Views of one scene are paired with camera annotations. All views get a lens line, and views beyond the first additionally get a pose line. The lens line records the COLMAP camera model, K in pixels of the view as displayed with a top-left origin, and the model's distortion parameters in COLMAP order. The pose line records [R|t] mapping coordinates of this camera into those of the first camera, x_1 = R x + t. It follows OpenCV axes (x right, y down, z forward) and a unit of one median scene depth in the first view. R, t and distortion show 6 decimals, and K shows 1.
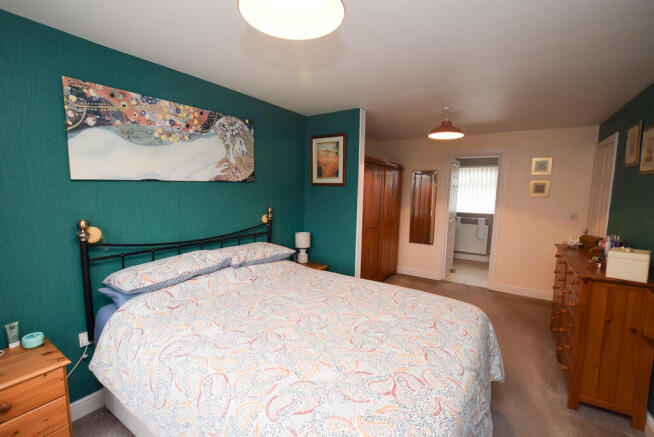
lens RADIAL K [[289.0, 0, 326.8], [0, 289.0, 220.7], [0, 0, 1]] dist [-0.019622, 0.000581]
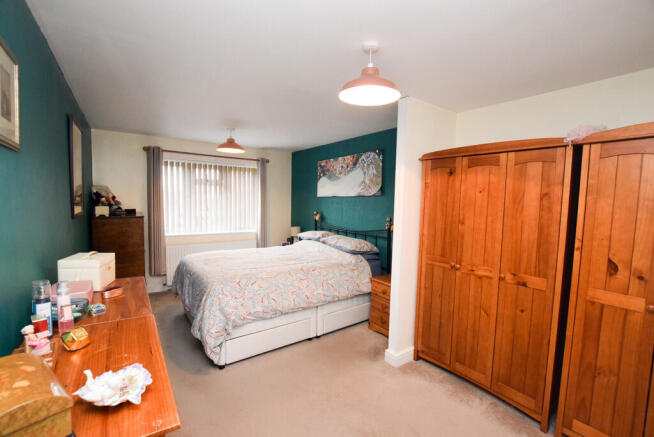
lens RADIAL K [[289.0, 0, 326.4], [0, 289.0, 220.6], [0, 0, 1]] dist [-0.019622, 0.000581]
pose [[-0.359198, 0.043618, -0.932242, 1.197193], [-0.133922, 0.986160, 0.097742, -0.139450], [0.923603, 0.159956, -0.348385, 1.445125]]
